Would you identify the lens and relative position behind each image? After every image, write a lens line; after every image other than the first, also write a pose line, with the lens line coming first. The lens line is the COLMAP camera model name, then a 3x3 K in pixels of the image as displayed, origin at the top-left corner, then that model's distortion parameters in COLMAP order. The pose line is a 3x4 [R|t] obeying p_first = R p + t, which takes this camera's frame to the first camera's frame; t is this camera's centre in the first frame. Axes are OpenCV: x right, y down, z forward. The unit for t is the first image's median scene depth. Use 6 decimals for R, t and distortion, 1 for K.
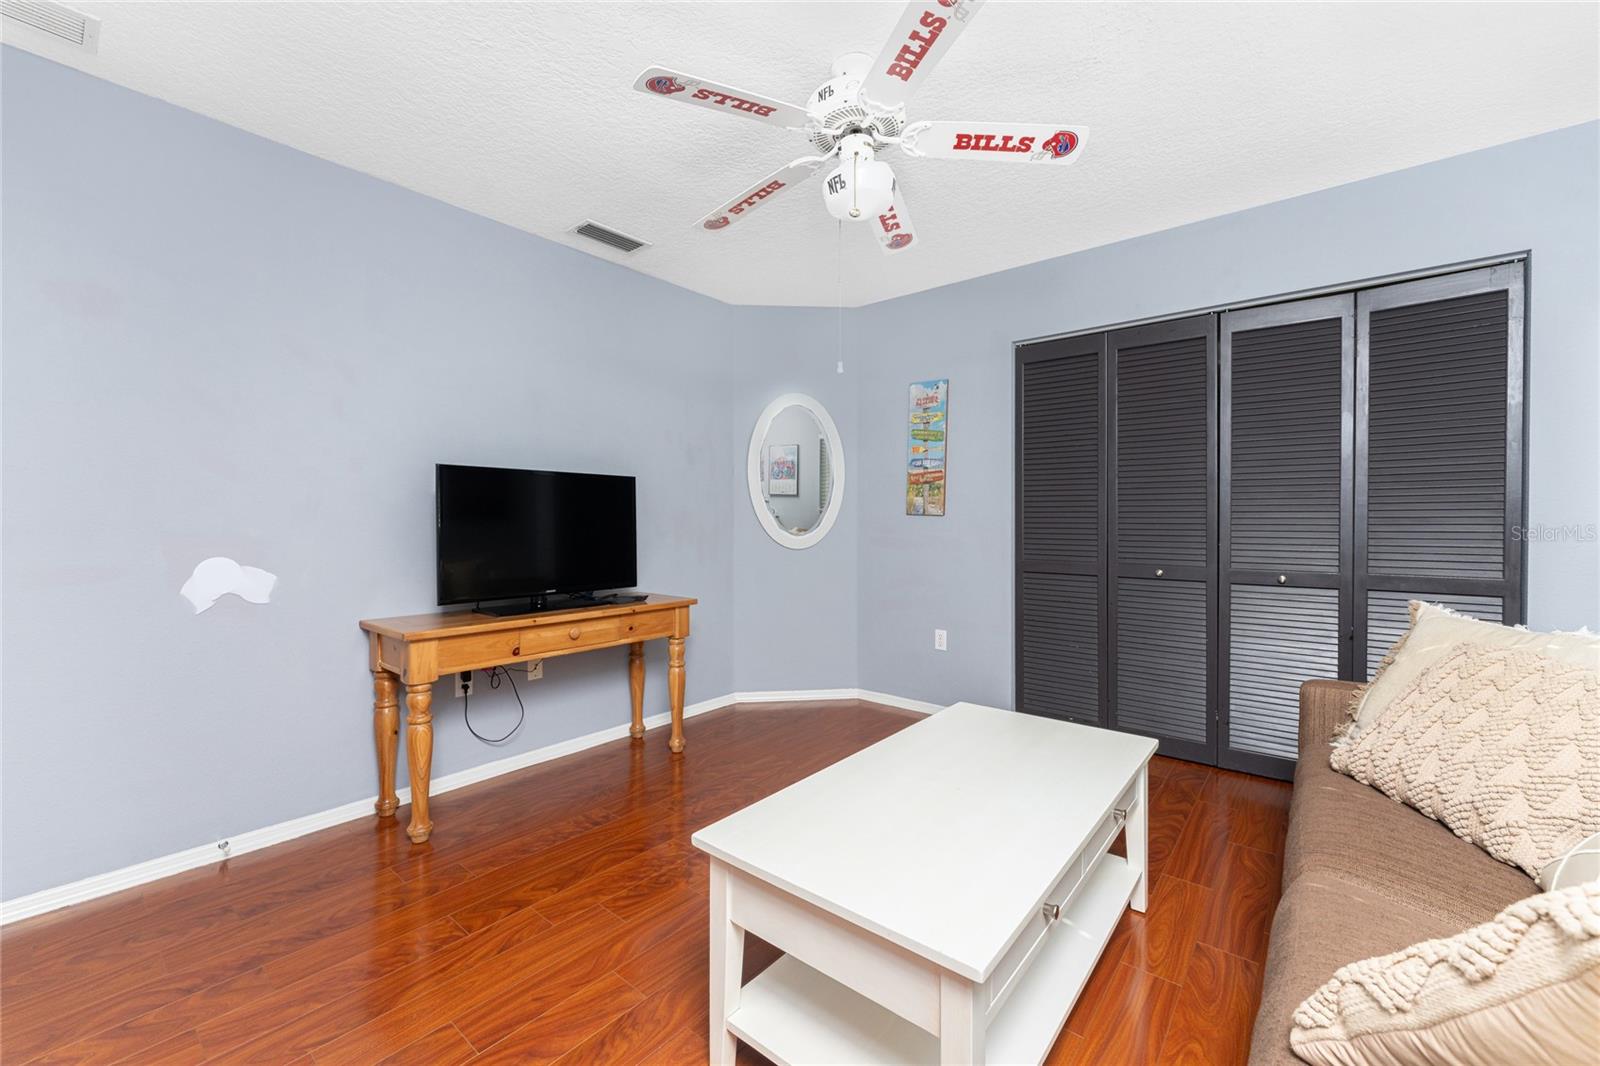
lens RADIAL K [[644.9, 0, 815.7], [0, 644.9, 536.1], [0, 0, 1]] dist [-0.000613, -0.000147]
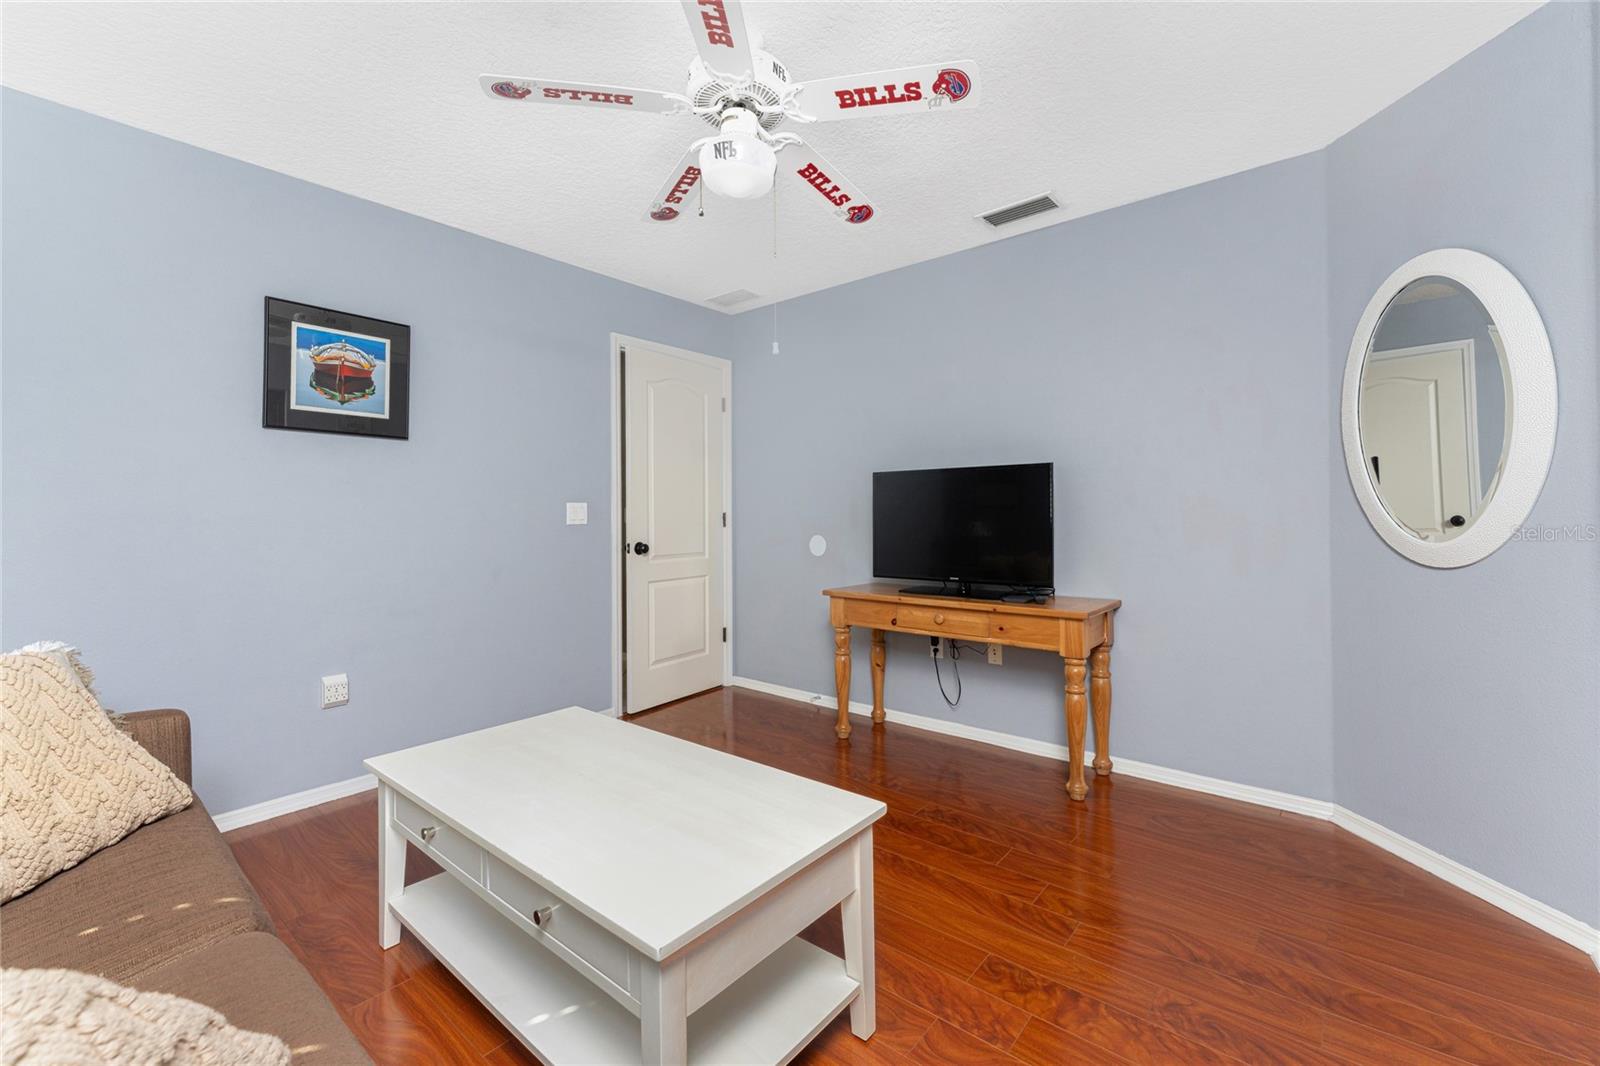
lens RADIAL K [[657.9, 0, 795.4], [0, 657.9, 521.4], [0, 0, 1]] dist [0.000497, -0.000025]
pose [[-0.020913, 0.010312, -0.999728, 0.696999], [-0.015069, 0.999830, 0.010629, -0.018354], [0.999668, 0.015287, -0.020754, 0.751921]]
